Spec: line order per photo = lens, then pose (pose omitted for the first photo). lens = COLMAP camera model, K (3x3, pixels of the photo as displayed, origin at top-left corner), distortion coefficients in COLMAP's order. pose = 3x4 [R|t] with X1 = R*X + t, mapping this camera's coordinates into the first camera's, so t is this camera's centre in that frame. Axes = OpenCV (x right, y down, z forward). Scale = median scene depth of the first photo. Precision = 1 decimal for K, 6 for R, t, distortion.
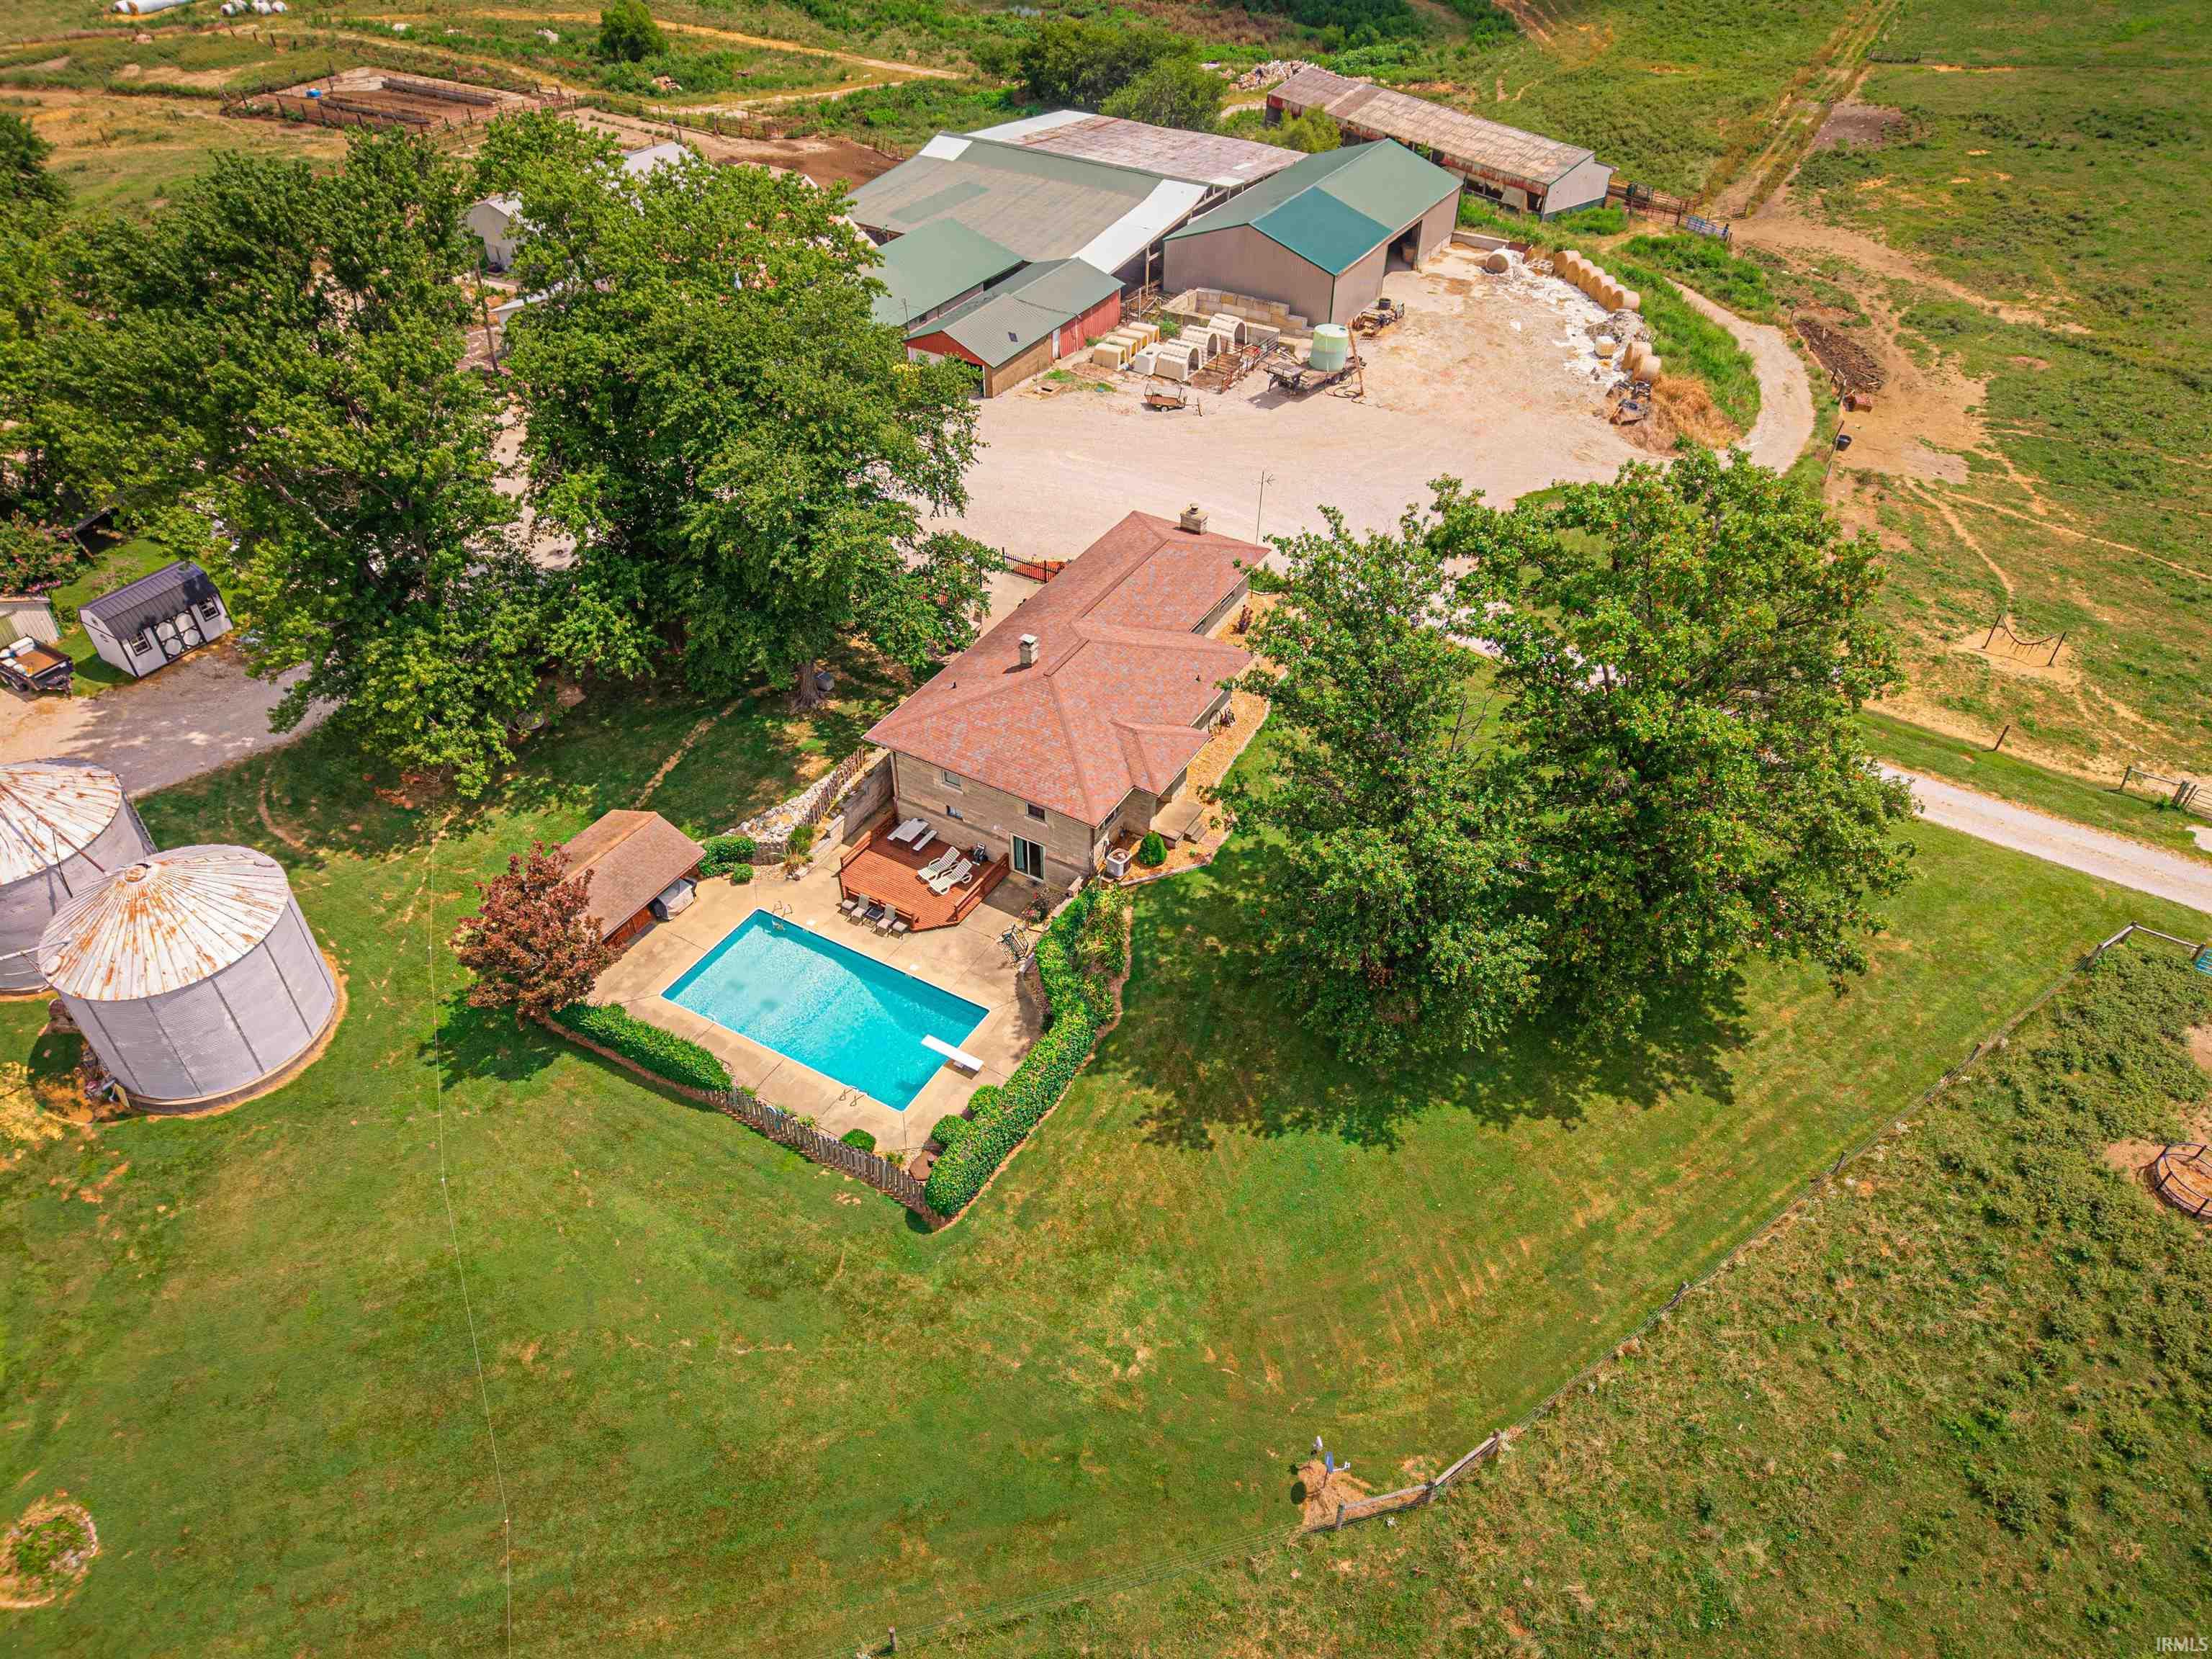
lens RADIAL K [[1471.6, 0, 1098.8], [0, 1471.6, 843.9], [0, 0, 1]] dist [0.066652, -0.088994]
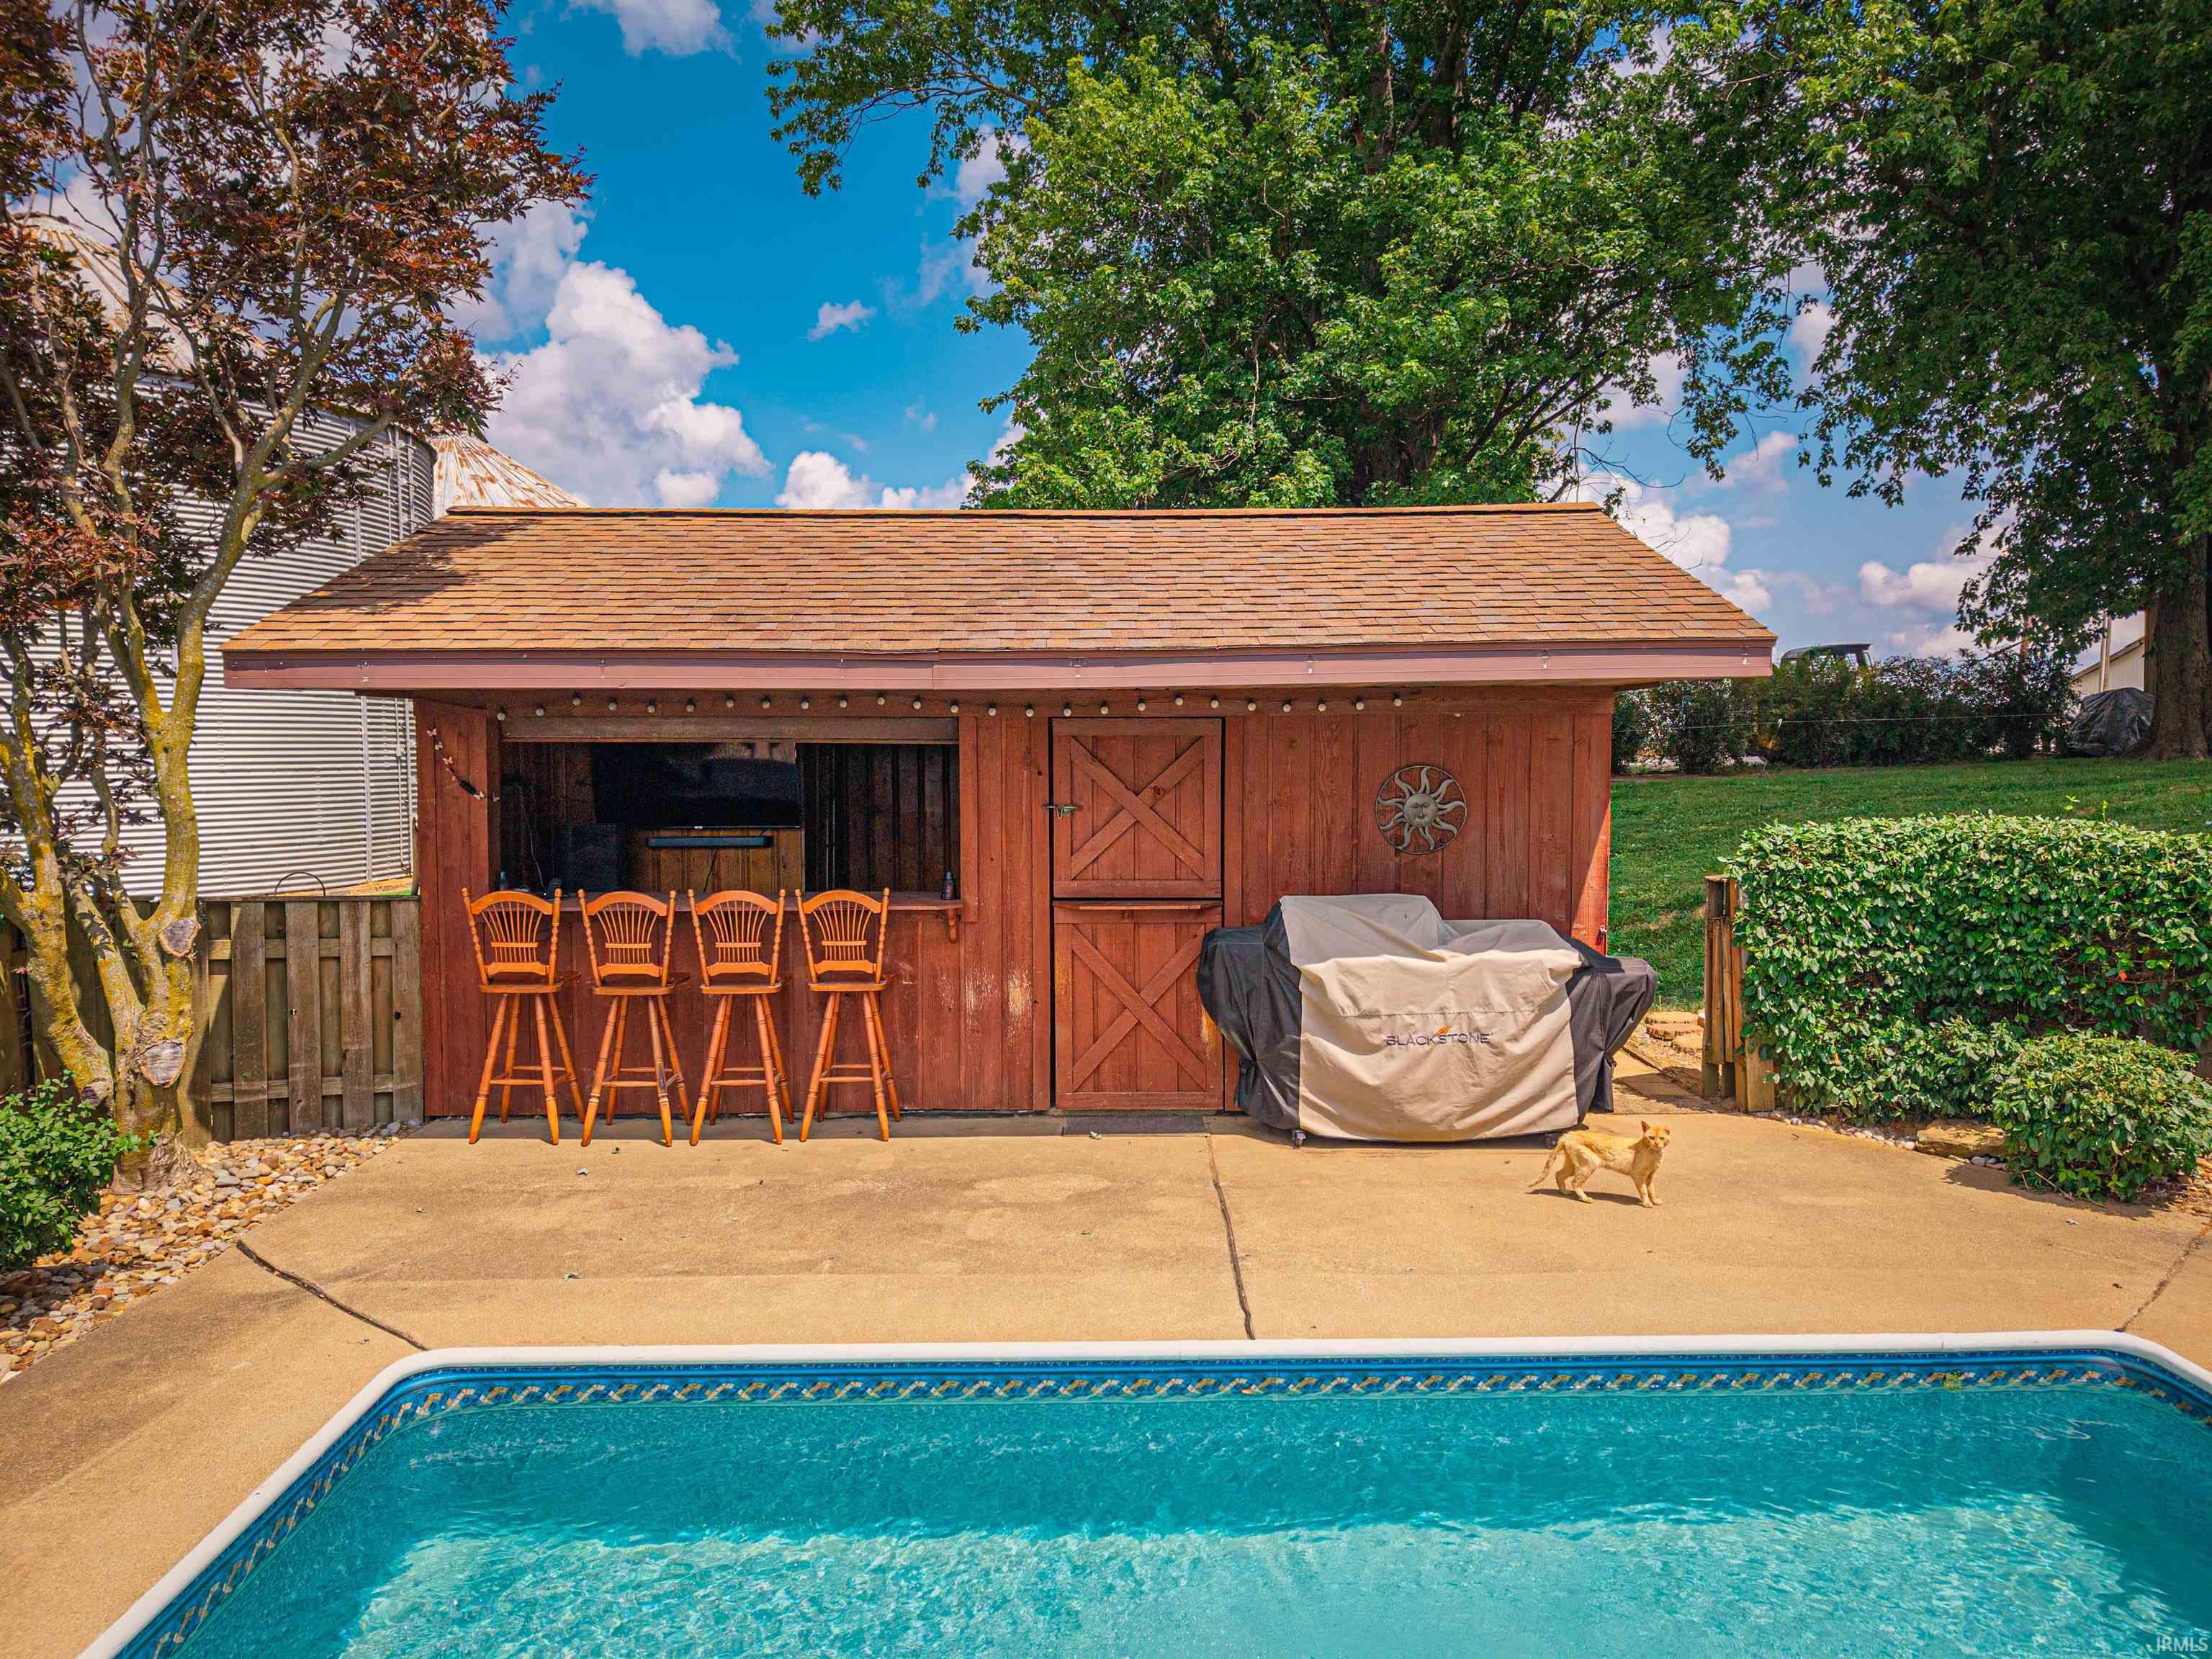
lens RADIAL K [[1471.6, 0, 1098.8], [0, 1471.6, 843.9], [0, 0, 1]] dist [0.066652, -0.088994]
pose [[0.530099, 0.066503, -0.845324, -0.198493], [-0.552762, 0.783079, -0.285029, 0.079195], [0.643000, 0.618357, 0.451870, 0.936787]]
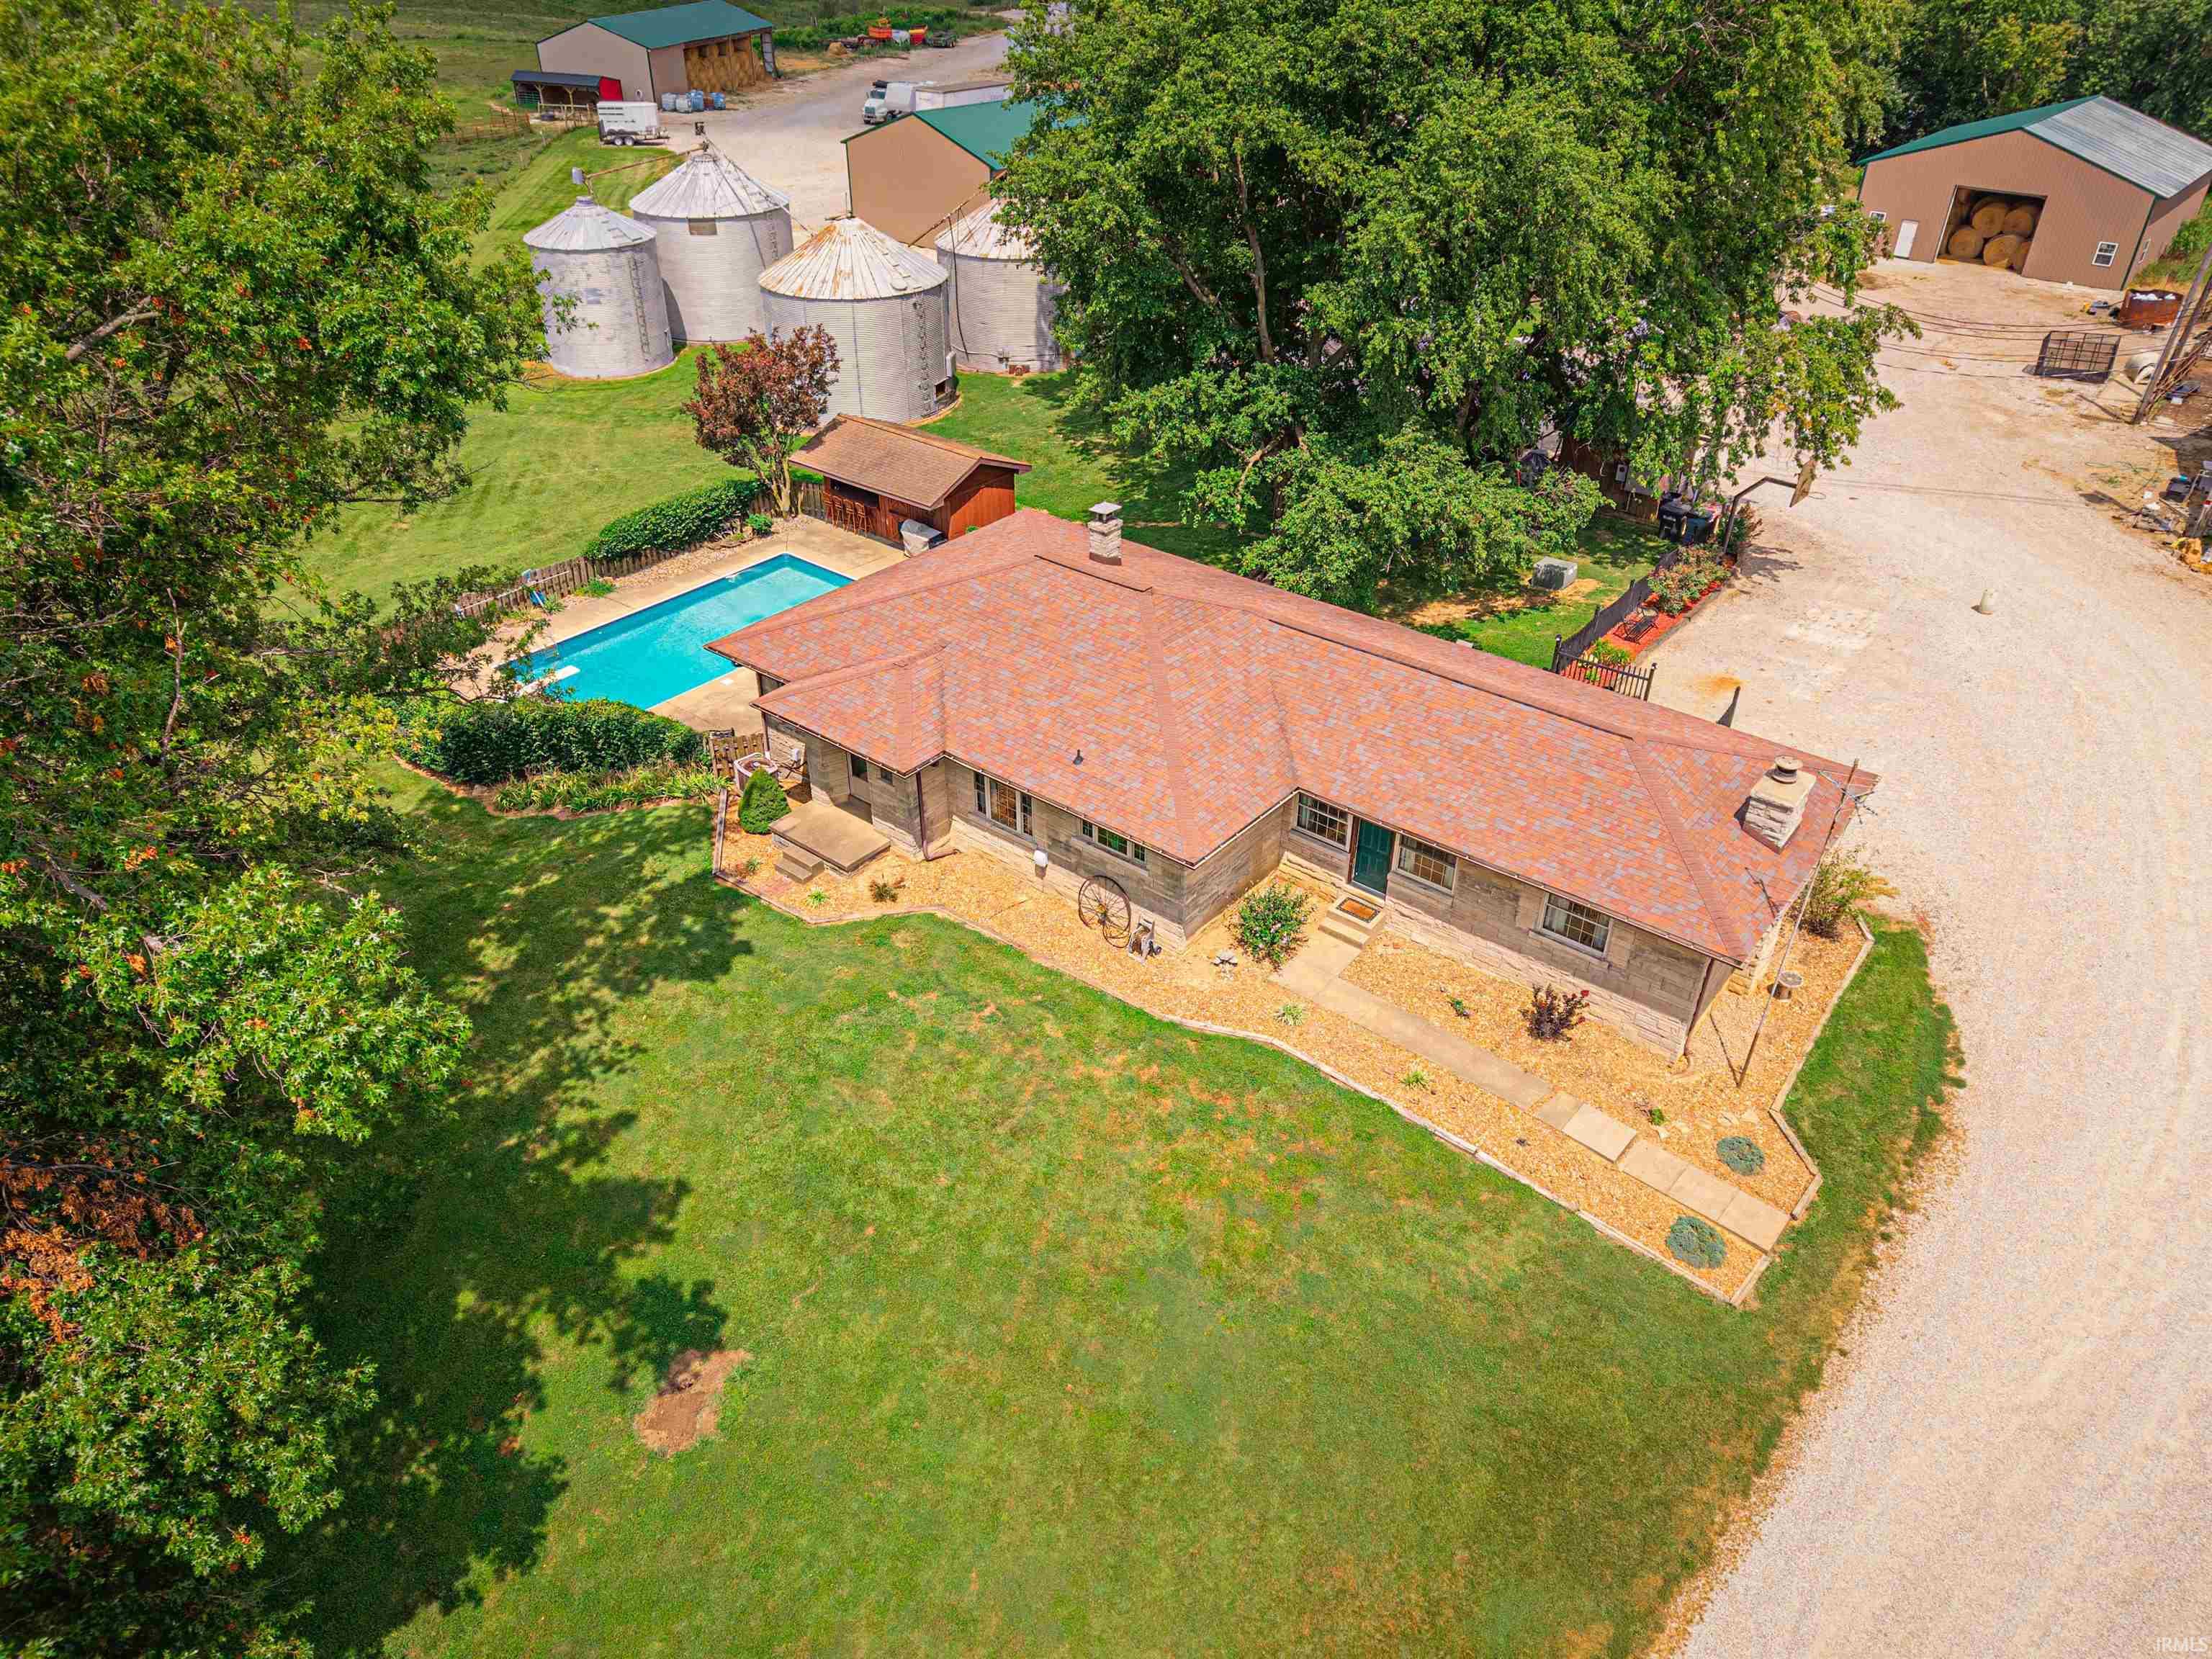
lens RADIAL K [[1471.6, 0, 1098.8], [0, 1471.6, 843.9], [0, 0, 1]] dist [0.066652, -0.088994]
pose [[-0.141313, 0.558562, -0.817337, 0.505267], [-0.650714, 0.569796, 0.501900, -0.366557], [0.746057, 0.602778, 0.282945, 0.962586]]
